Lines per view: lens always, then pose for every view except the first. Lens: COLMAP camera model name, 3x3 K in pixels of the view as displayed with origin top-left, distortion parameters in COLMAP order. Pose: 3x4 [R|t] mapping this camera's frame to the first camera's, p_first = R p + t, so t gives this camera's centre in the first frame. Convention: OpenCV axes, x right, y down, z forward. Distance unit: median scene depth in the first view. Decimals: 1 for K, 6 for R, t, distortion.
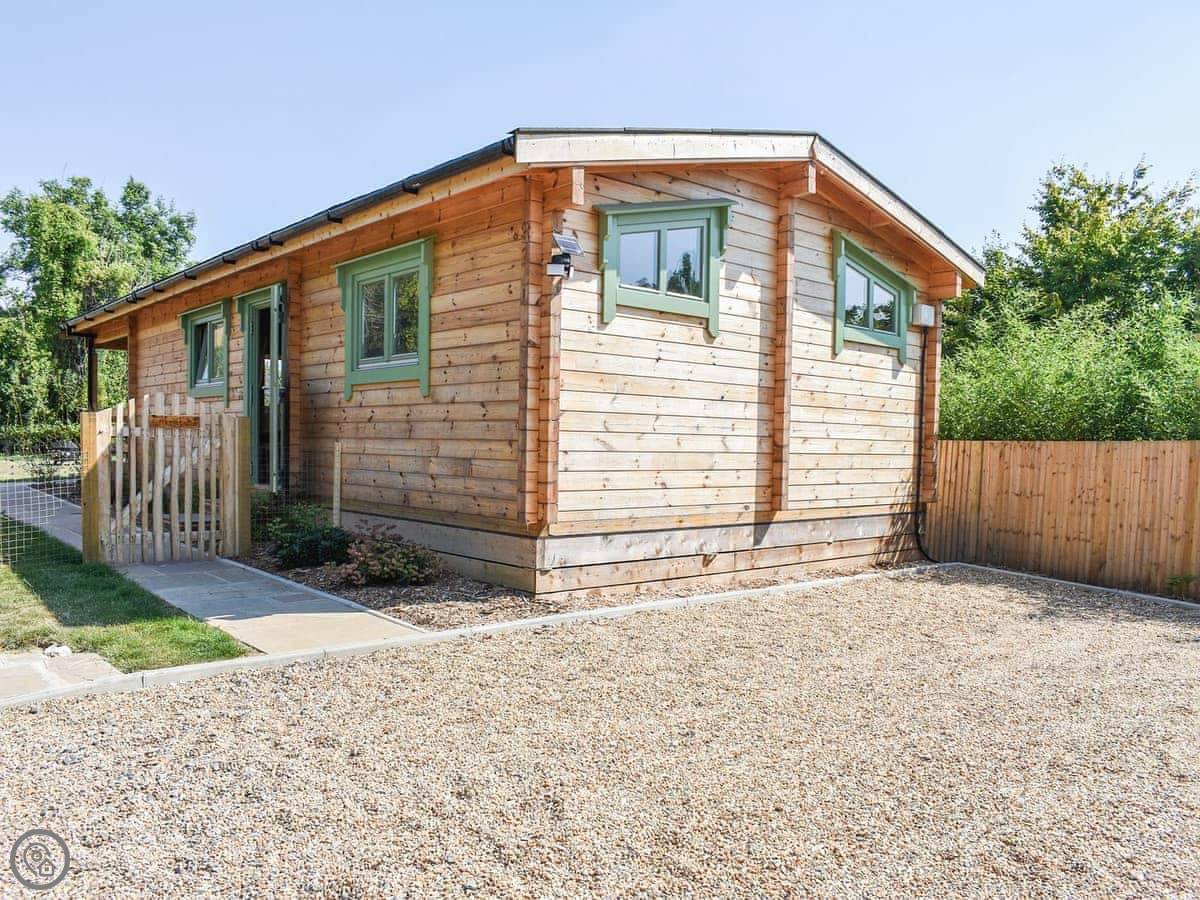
lens RADIAL K [[1008.9, 0, 591.1], [0, 1008.9, 495.4], [0, 0, 1]] dist [-0.099278, 0.038451]
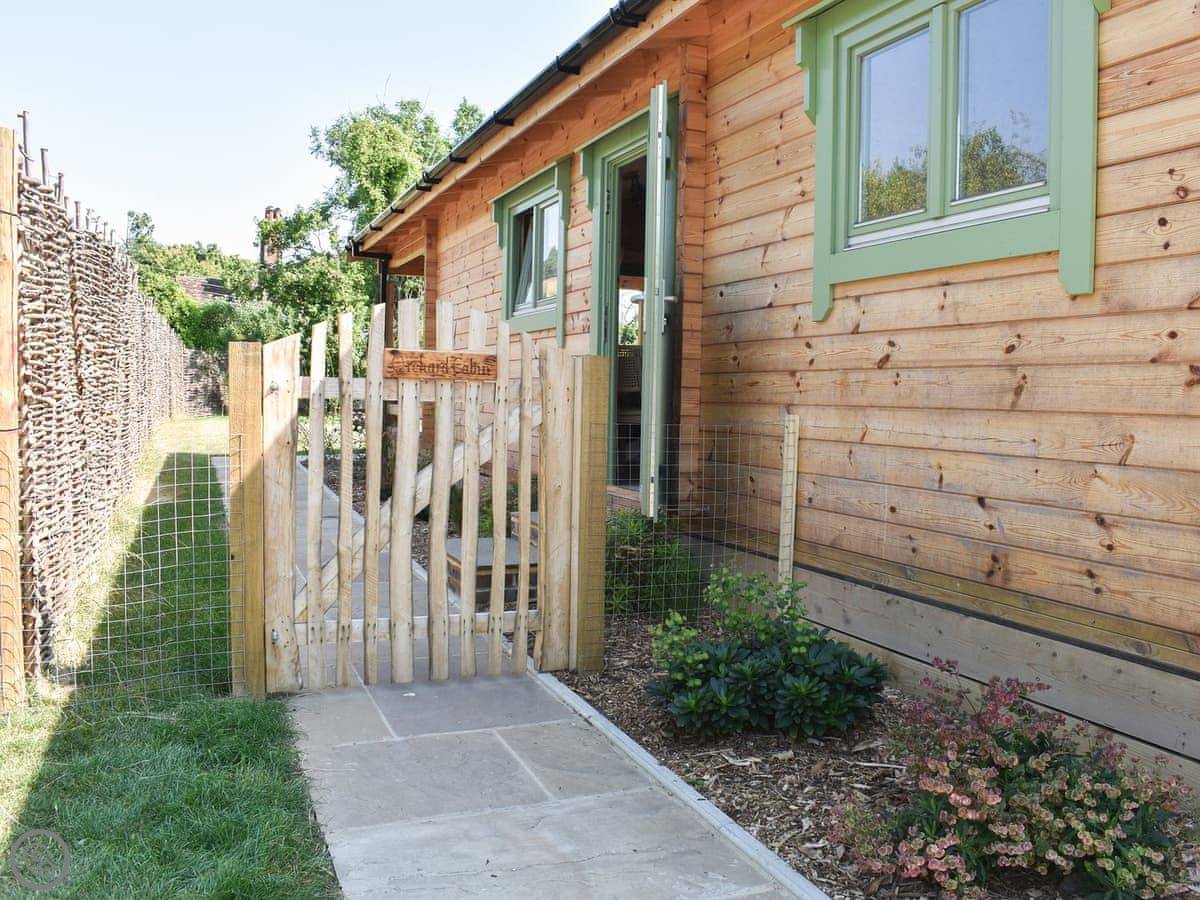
lens RADIAL K [[1058.4, 0, 600.0], [0, 1058.4, 438.7], [0, 0, 1]] dist [-0.128684, 0.041935]
pose [[0.949315, 0.015982, -0.313918, -0.188898], [-0.021620, 0.999661, -0.014485, -0.033844], [0.313581, 0.020538, 0.949339, 0.530447]]
